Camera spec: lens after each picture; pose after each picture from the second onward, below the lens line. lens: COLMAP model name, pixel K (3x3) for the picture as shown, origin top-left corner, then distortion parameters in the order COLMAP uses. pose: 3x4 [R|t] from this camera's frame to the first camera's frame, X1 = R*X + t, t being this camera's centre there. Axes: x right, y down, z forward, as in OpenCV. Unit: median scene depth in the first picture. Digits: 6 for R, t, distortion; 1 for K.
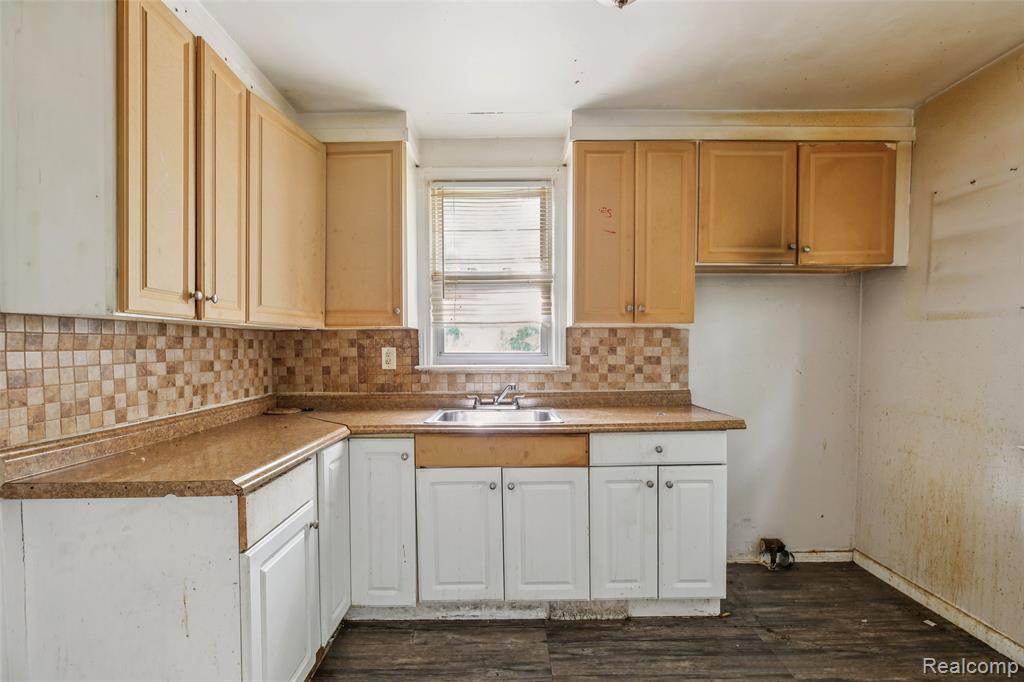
lens RADIAL K [[468.1, 0, 520.3], [0, 468.1, 344.7], [0, 0, 1]] dist [-0.002281, -0.000807]
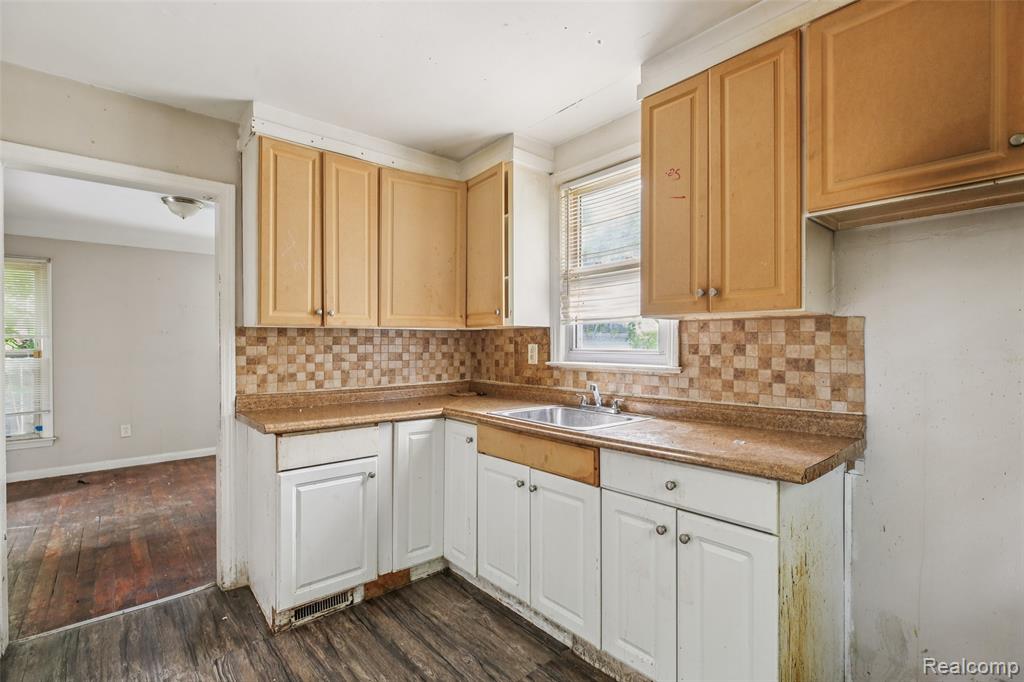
lens RADIAL K [[466.7, 0, 510.9], [0, 466.7, 326.3], [0, 0, 1]] dist [-0.000604, 0.000022]
pose [[0.653592, -0.025264, -0.756426, 0.521219], [0.003035, 0.999522, -0.030761, -0.002500], [0.756841, 0.017810, 0.653356, 0.247642]]
